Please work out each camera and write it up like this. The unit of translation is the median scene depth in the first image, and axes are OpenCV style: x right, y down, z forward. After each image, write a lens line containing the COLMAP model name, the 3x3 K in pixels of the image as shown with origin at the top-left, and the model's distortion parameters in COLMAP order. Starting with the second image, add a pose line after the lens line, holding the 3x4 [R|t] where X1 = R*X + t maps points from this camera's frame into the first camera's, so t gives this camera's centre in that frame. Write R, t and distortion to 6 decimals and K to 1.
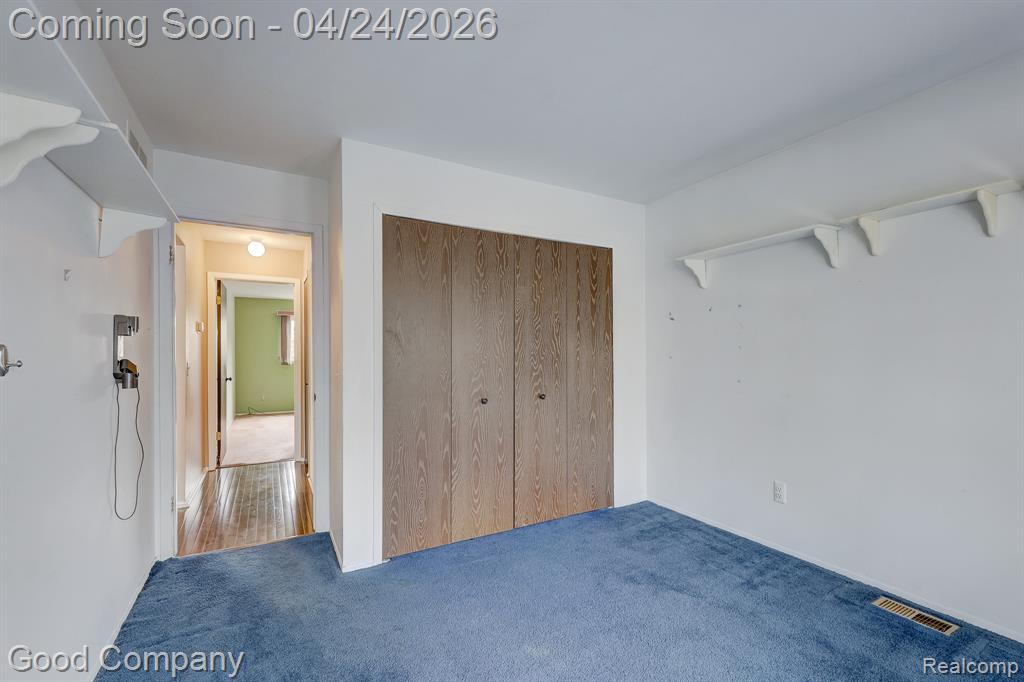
lens RADIAL K [[433.5, 0, 512.0], [0, 433.5, 341.0], [0, 0, 1]] dist [0.001828, 0.000272]
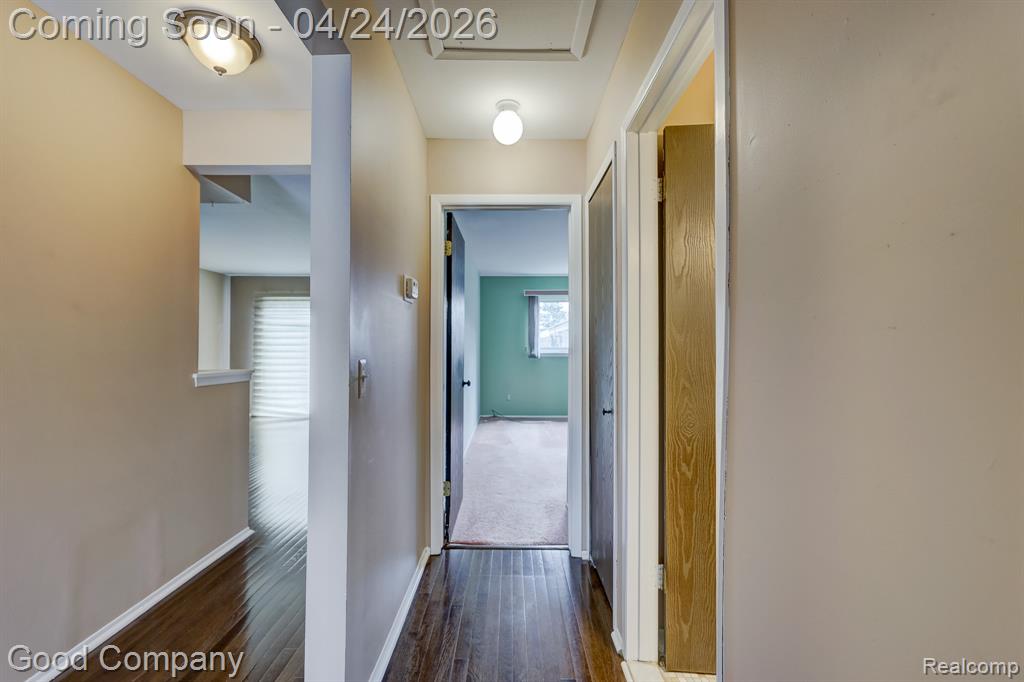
lens RADIAL K [[426.8, 0, 512.0], [0, 426.8, 341.0], [0, 0, 1]] dist [-0.029453, -0.000019]
pose [[0.874296, 0.013115, -0.485216, -0.335435], [-0.003721, 0.999787, 0.020319, 0.016707], [0.485379, -0.015959, 0.874158, 0.557983]]
